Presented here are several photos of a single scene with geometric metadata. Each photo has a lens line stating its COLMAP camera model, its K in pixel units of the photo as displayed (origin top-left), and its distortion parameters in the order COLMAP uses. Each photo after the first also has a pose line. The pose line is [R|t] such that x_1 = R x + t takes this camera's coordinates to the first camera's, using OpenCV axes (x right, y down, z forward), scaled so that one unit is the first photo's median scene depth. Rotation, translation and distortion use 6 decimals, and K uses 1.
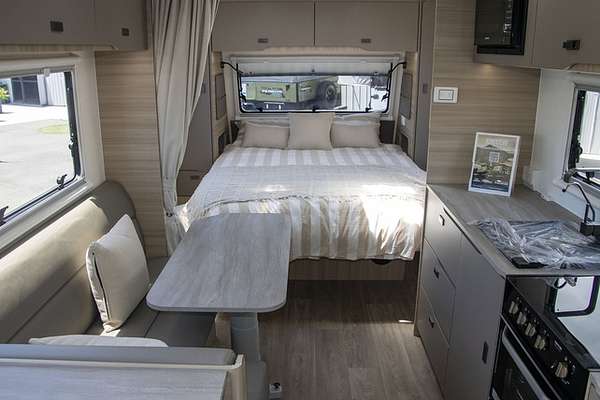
lens RADIAL K [[491.0, 0, 298.9], [0, 491.0, 200.3], [0, 0, 1]] dist [-0.115450, 0.046027]
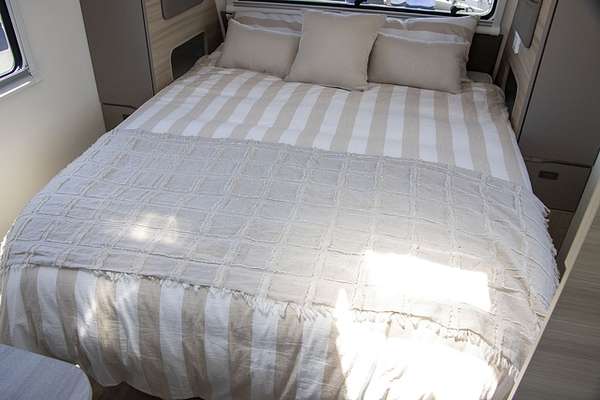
lens RADIAL K [[491.0, 0, 303.2], [0, 491.0, 200.1], [0, 0, 1]] dist [-0.115450, 0.046027]
pose [[0.977206, 0.134206, -0.164492, 0.099639], [-0.086056, 0.958733, 0.270972, -0.122102], [0.194070, -0.250640, 0.948428, 0.443765]]
